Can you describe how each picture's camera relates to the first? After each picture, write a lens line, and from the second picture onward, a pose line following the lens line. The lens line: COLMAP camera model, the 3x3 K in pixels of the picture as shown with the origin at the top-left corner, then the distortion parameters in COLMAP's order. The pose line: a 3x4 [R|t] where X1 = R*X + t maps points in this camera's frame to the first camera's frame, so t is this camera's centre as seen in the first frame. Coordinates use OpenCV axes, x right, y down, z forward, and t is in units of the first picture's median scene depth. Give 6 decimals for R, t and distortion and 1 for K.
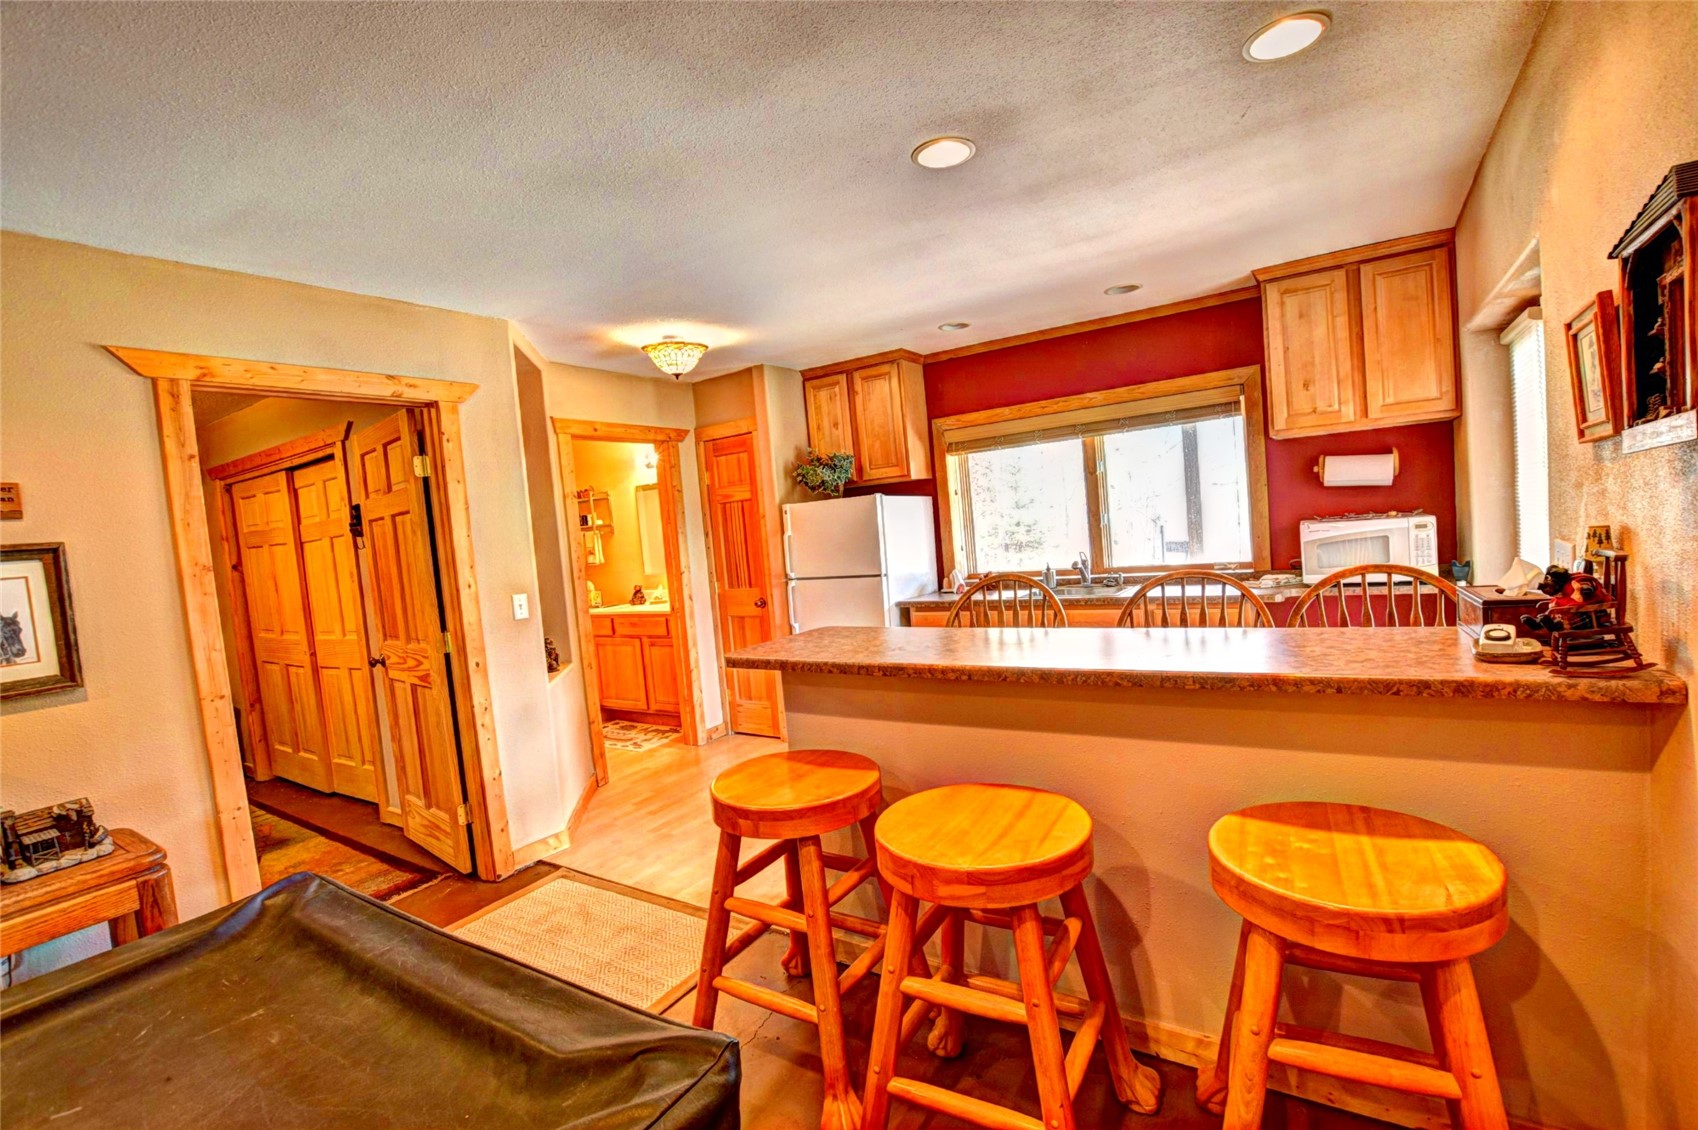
lens RADIAL K [[753.0, 0, 844.3], [0, 753.0, 569.7], [0, 0, 1]] dist [-0.029294, 0.005491]
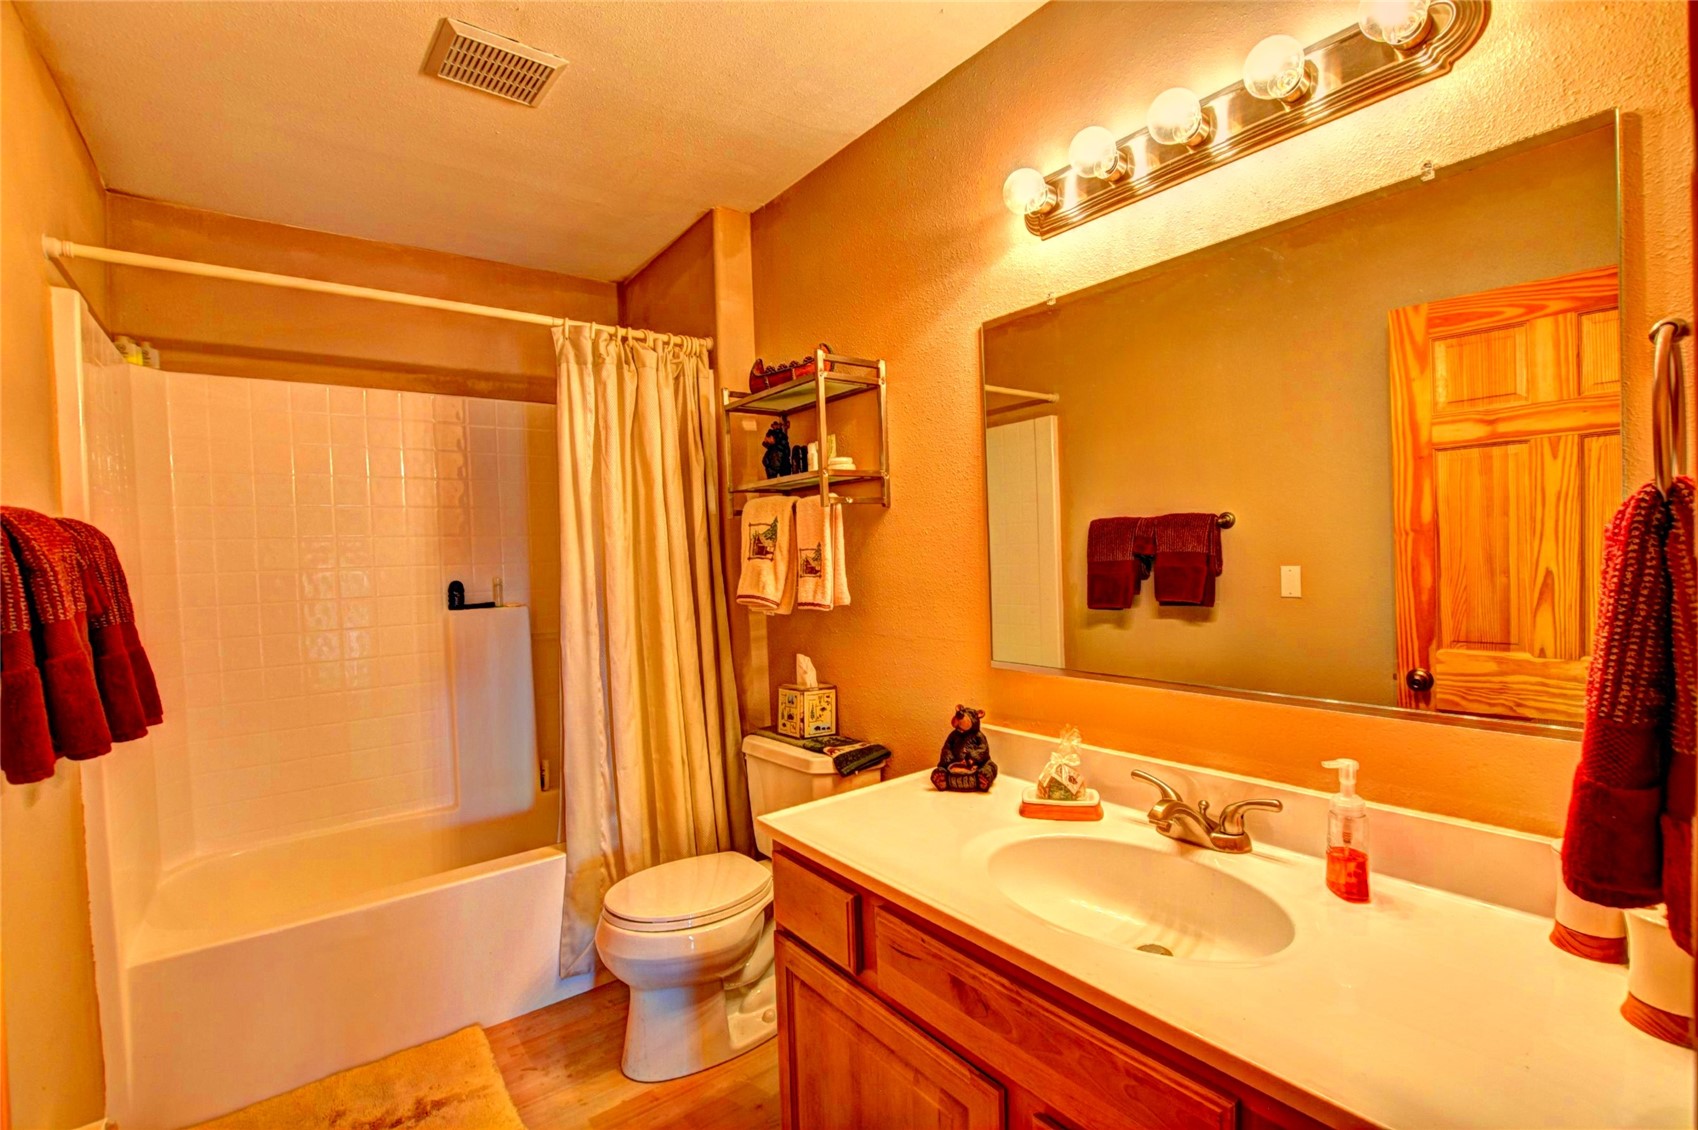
lens RADIAL K [[753.0, 0, 850.7], [0, 753.0, 568.1], [0, 0, 1]] dist [-0.029294, 0.005491]
pose [[0.941340, 0.059749, -0.332129, -0.223011], [-0.064839, 0.997887, -0.004255, -0.022291], [0.331173, 0.025540, 0.943224, 0.722720]]
